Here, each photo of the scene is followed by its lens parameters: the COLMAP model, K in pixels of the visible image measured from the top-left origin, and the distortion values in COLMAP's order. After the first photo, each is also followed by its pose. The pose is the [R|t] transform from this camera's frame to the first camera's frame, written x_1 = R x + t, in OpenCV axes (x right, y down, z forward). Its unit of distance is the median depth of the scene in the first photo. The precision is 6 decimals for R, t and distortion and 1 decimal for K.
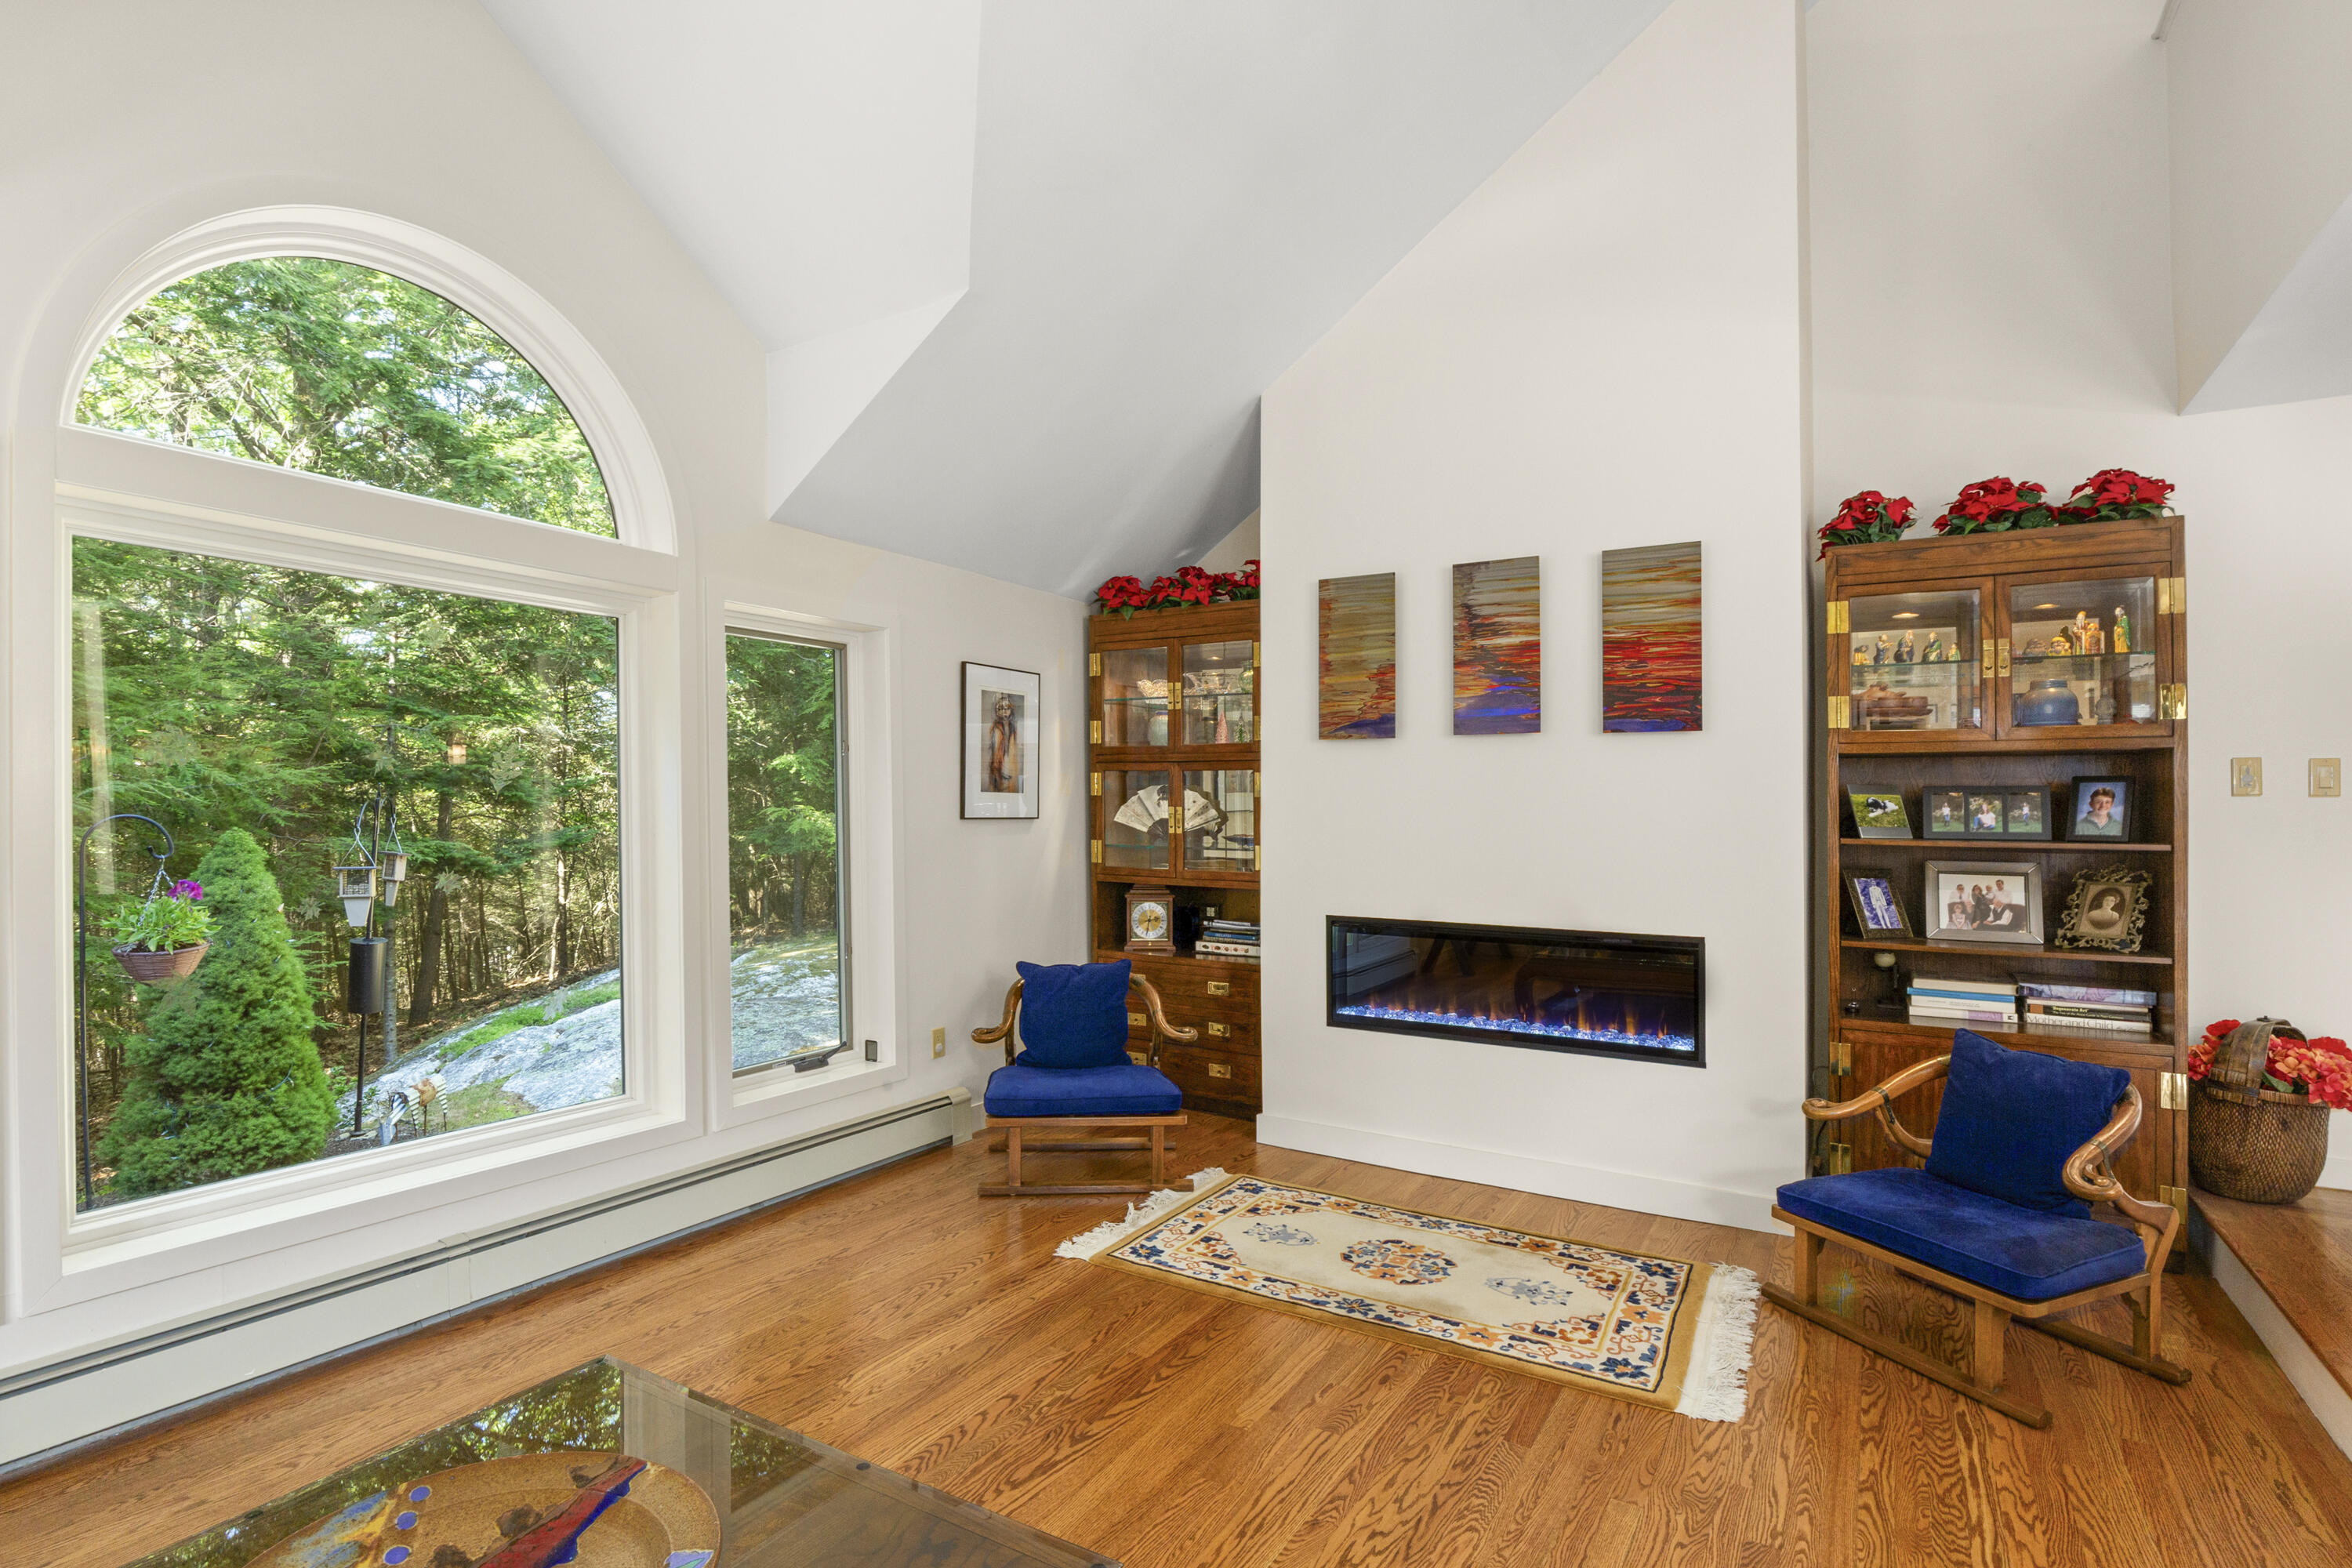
lens RADIAL K [[1144.7, 0, 1156.3], [0, 1144.7, 818.6], [0, 0, 1]] dist [-0.018623, -0.001530]
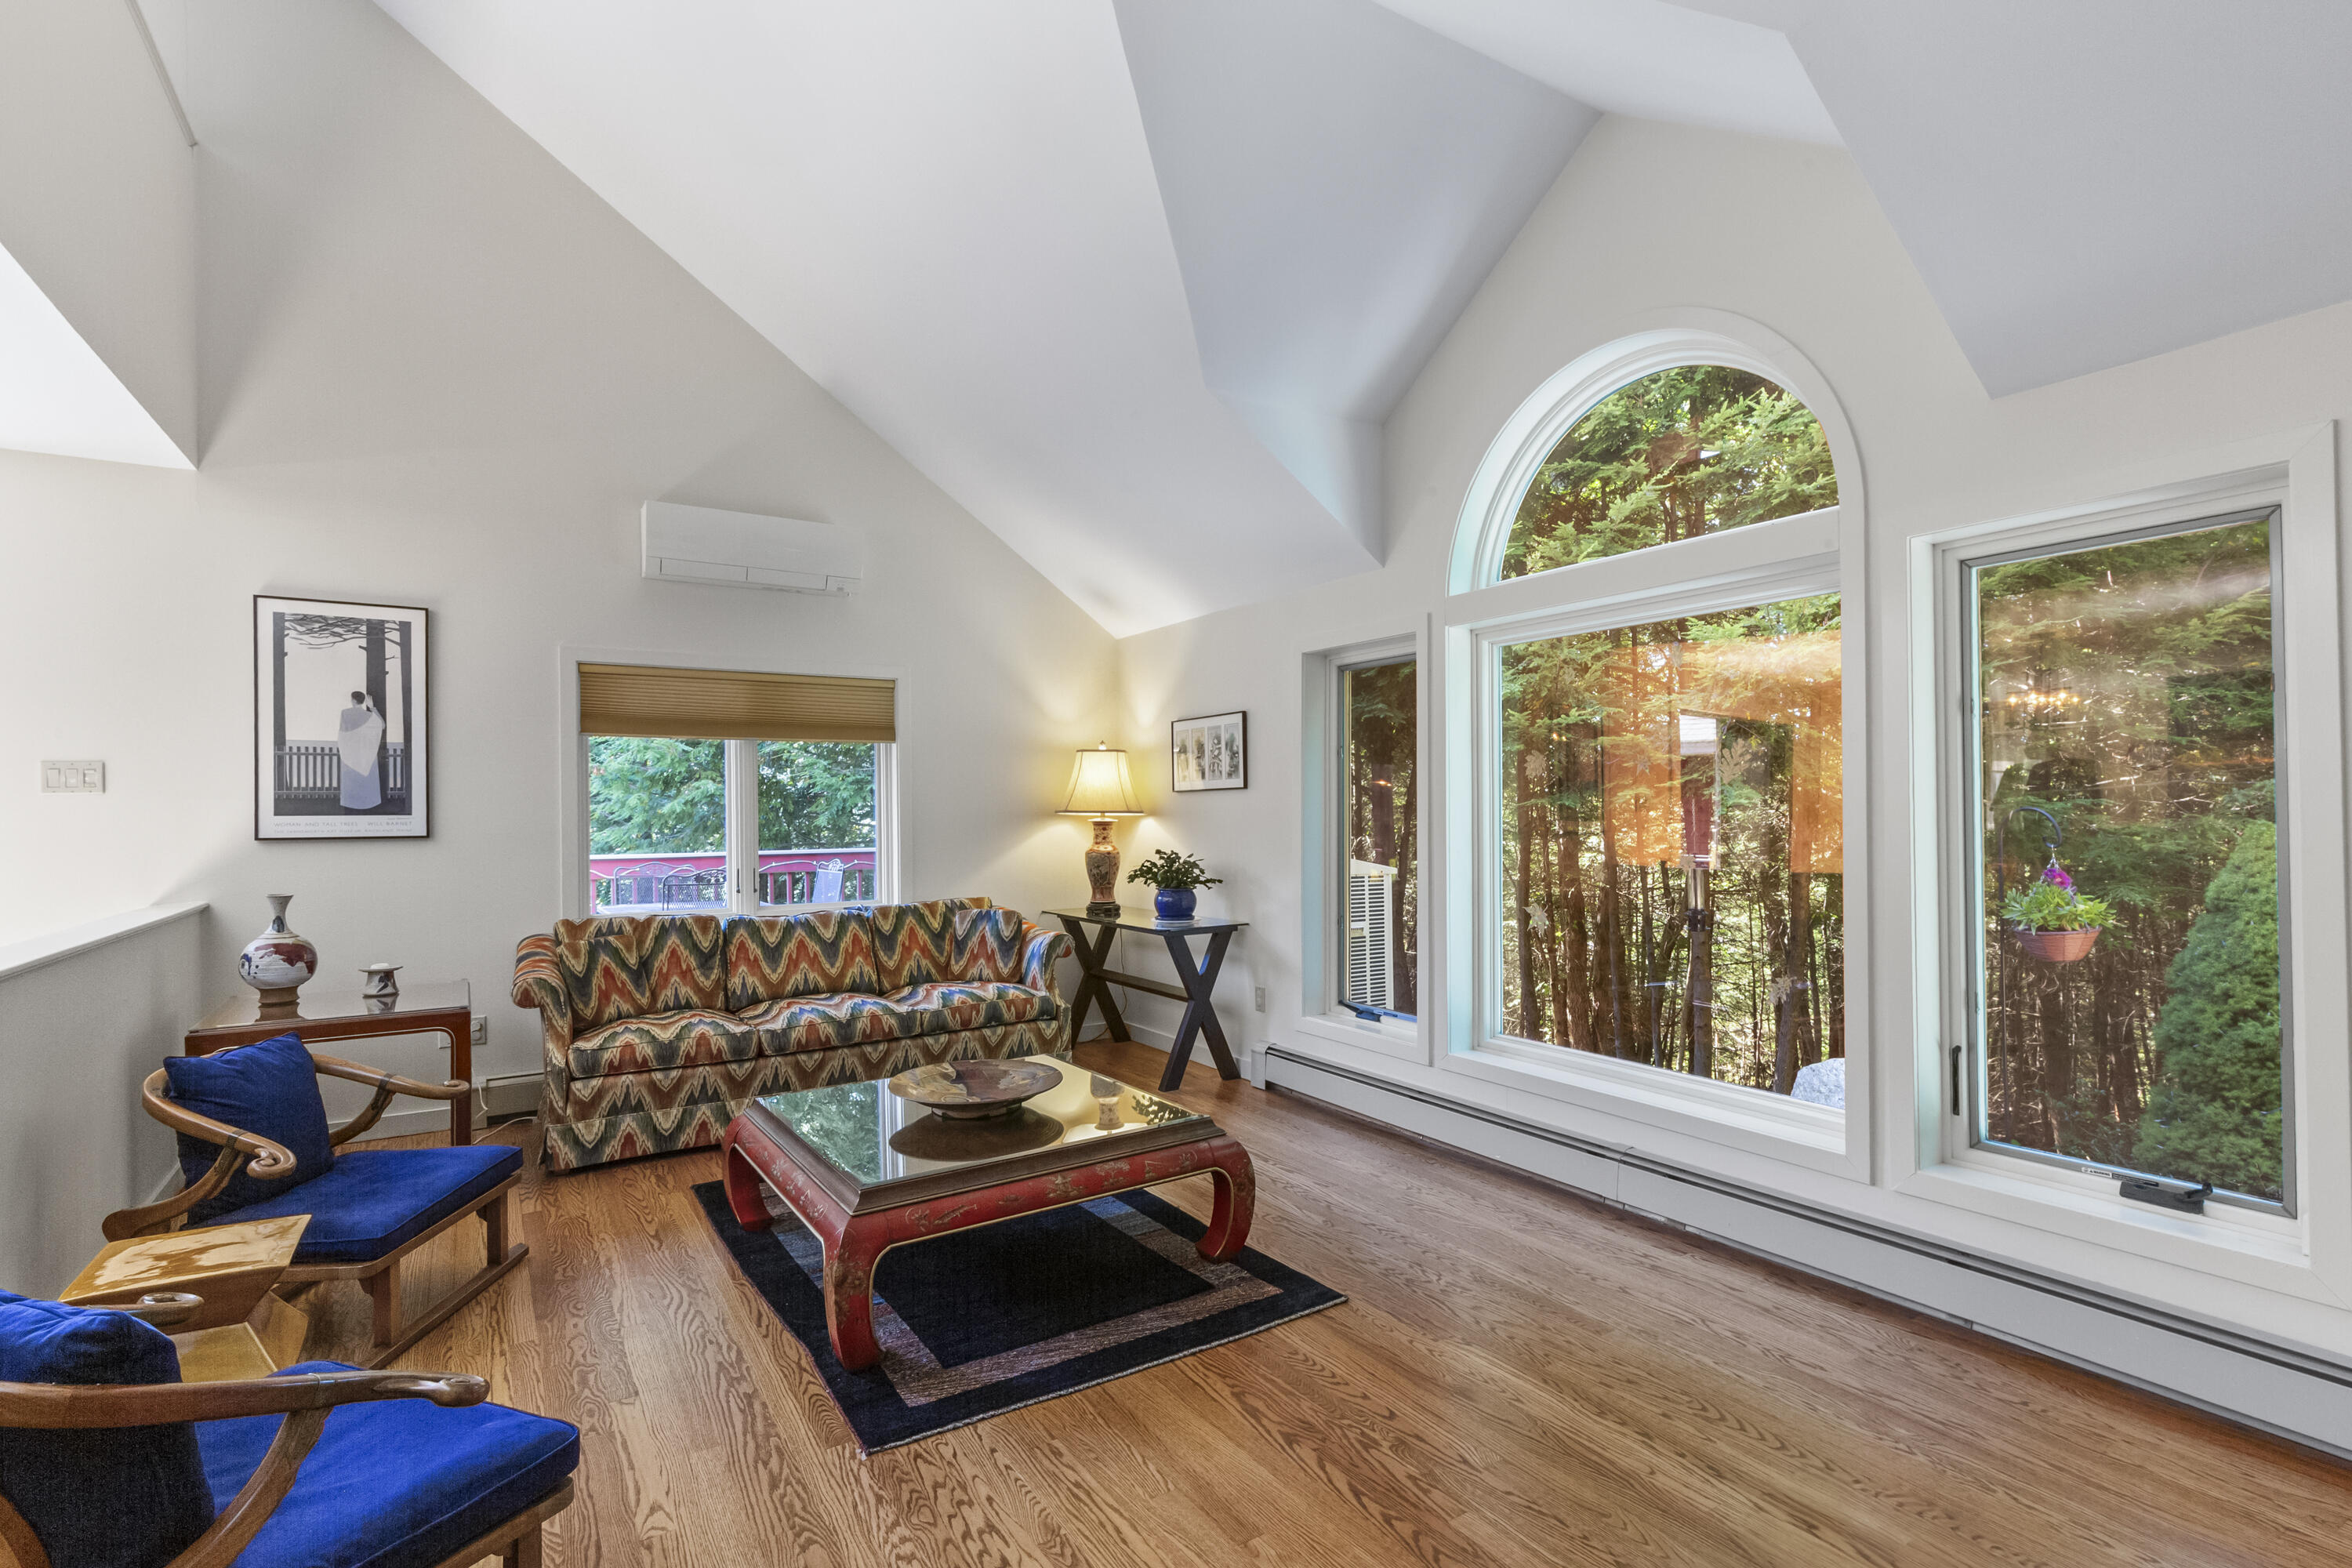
lens RADIAL K [[1090.9, 0, 1173.1], [0, 1090.9, 799.9], [0, 0, 1]] dist [0.008667, -0.002207]
pose [[-0.435900, -0.010984, -0.899928, 0.459551], [-0.003164, 0.999938, -0.010672, 0.004202], [0.899990, -0.001804, -0.435907, 0.732485]]
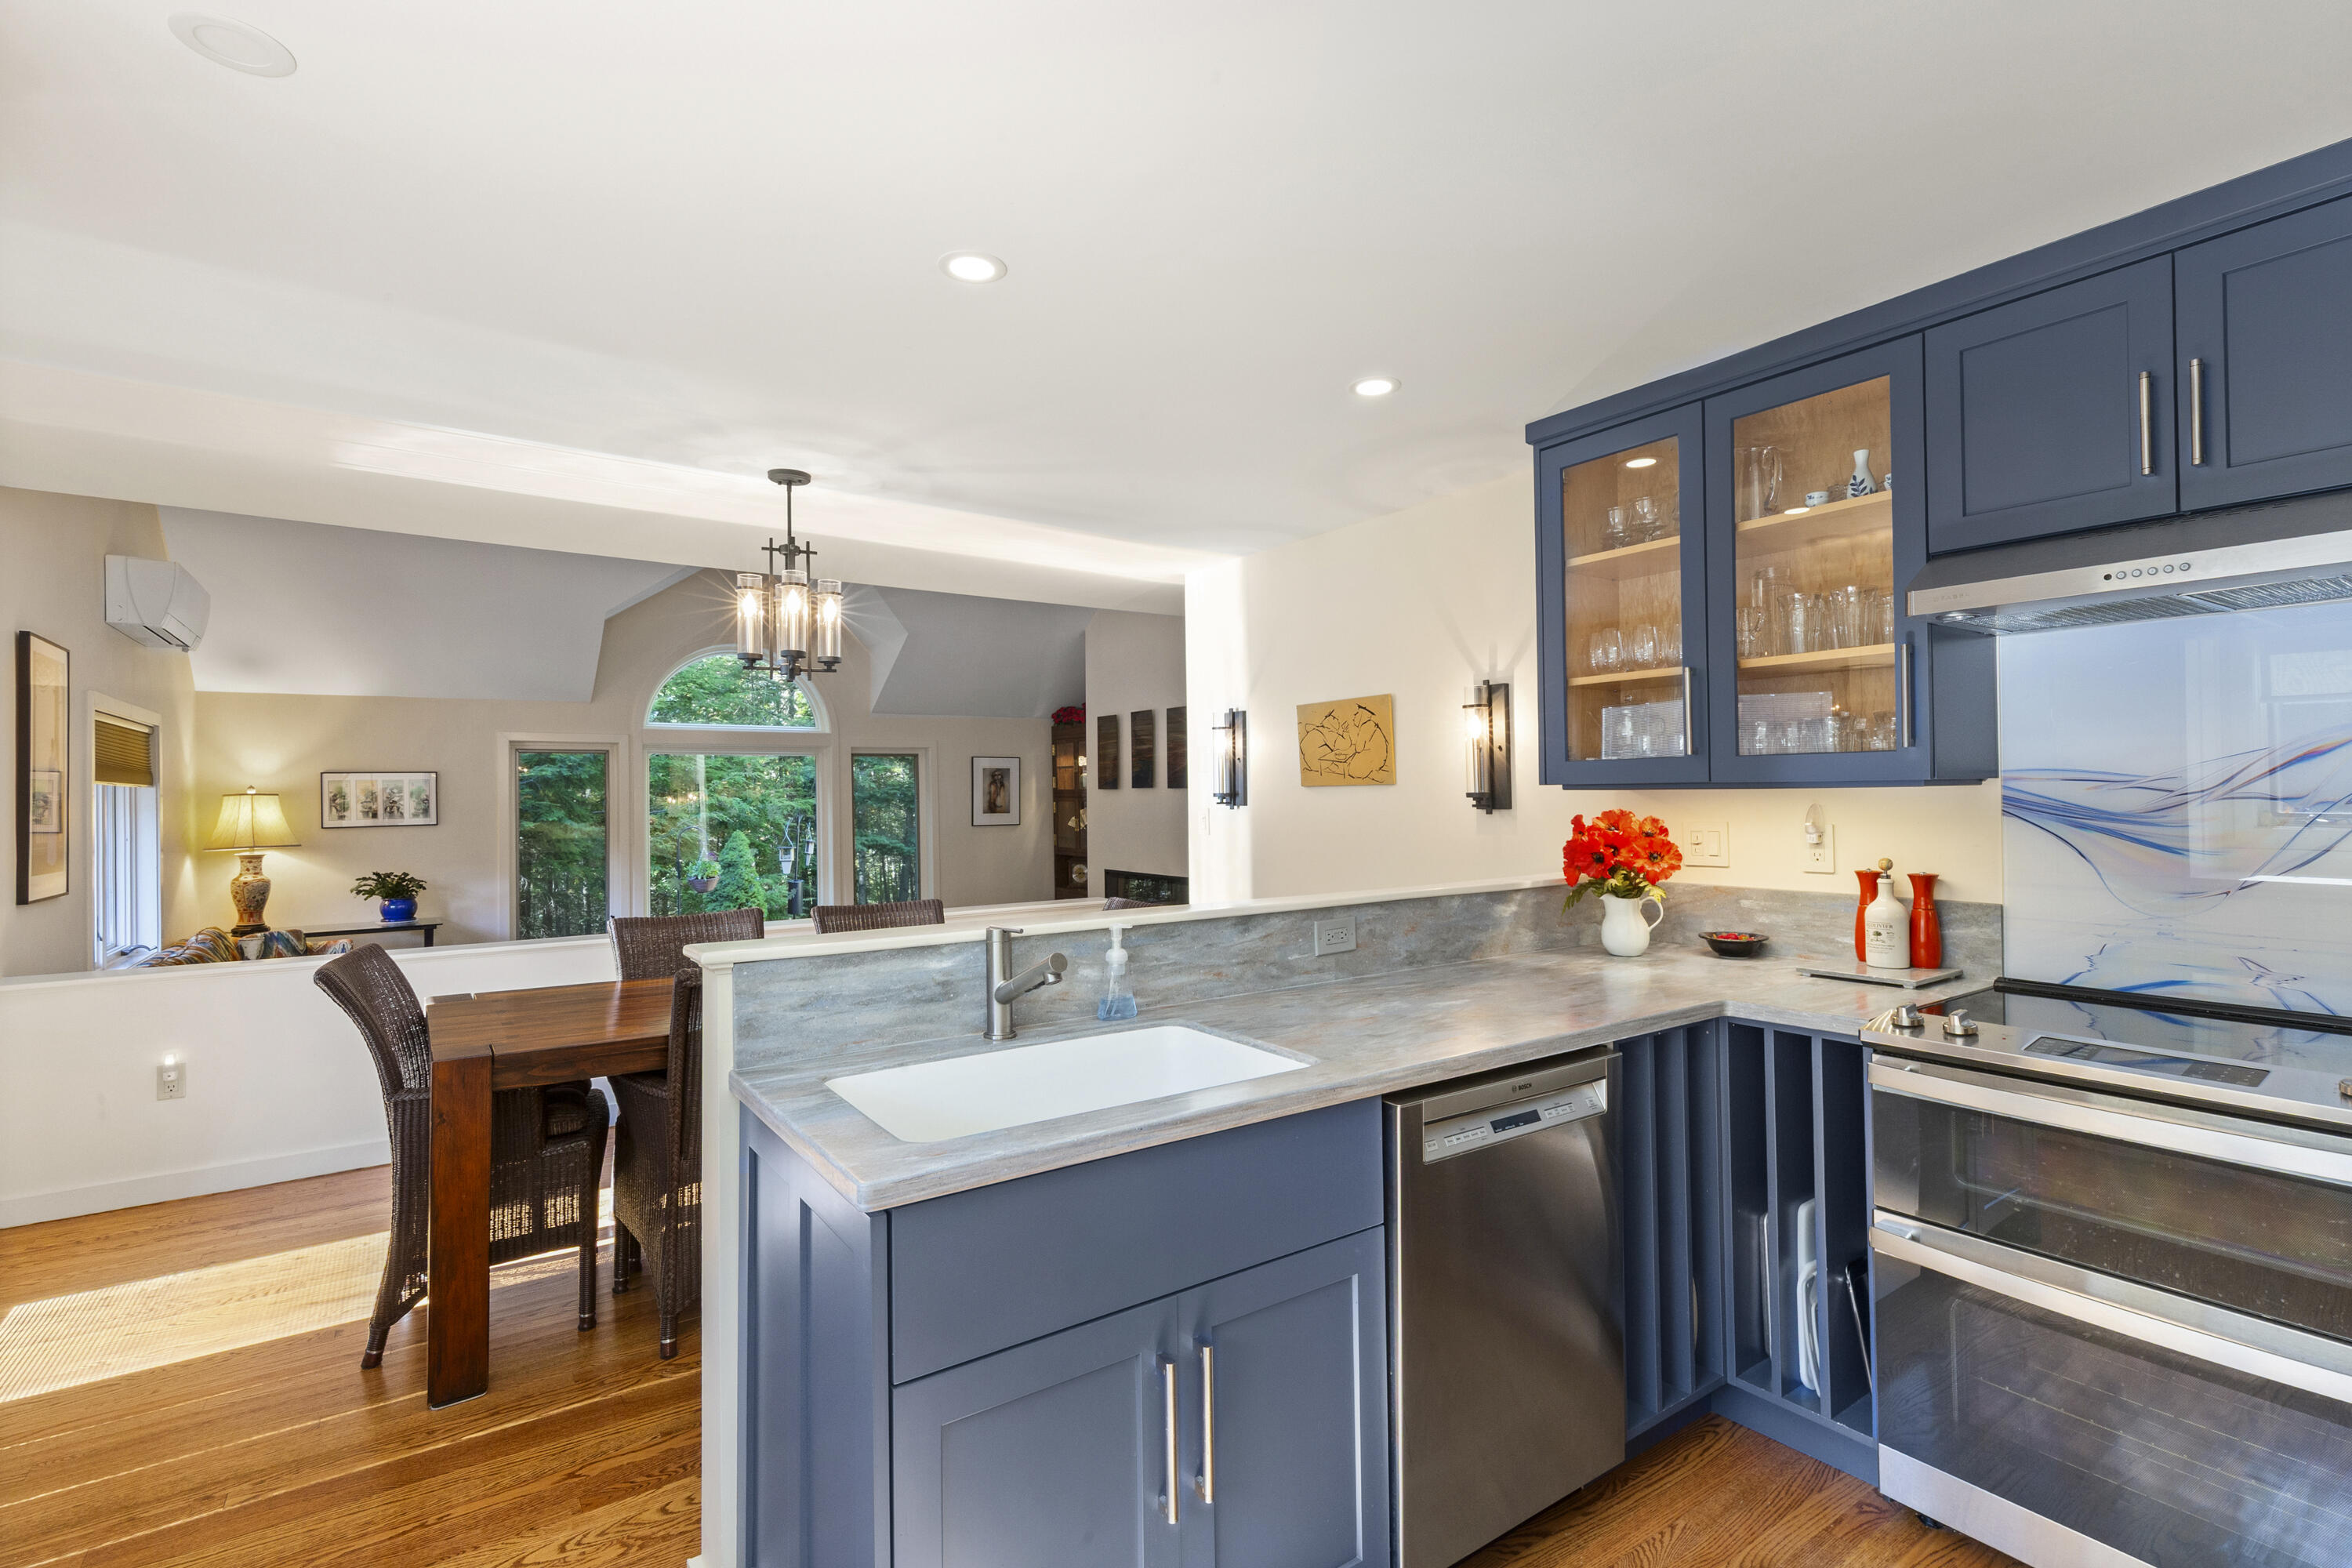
lens RADIAL K [[1090.9, 0, 1173.1], [0, 1090.9, 782.3], [0, 0, 1]] dist [0.008667, -0.002207]
pose [[0.915166, -0.023438, -0.402394, 1.145060], [0.015037, 0.999598, -0.024025, -0.030191], [0.402796, 0.015936, 0.915151, -0.883928]]
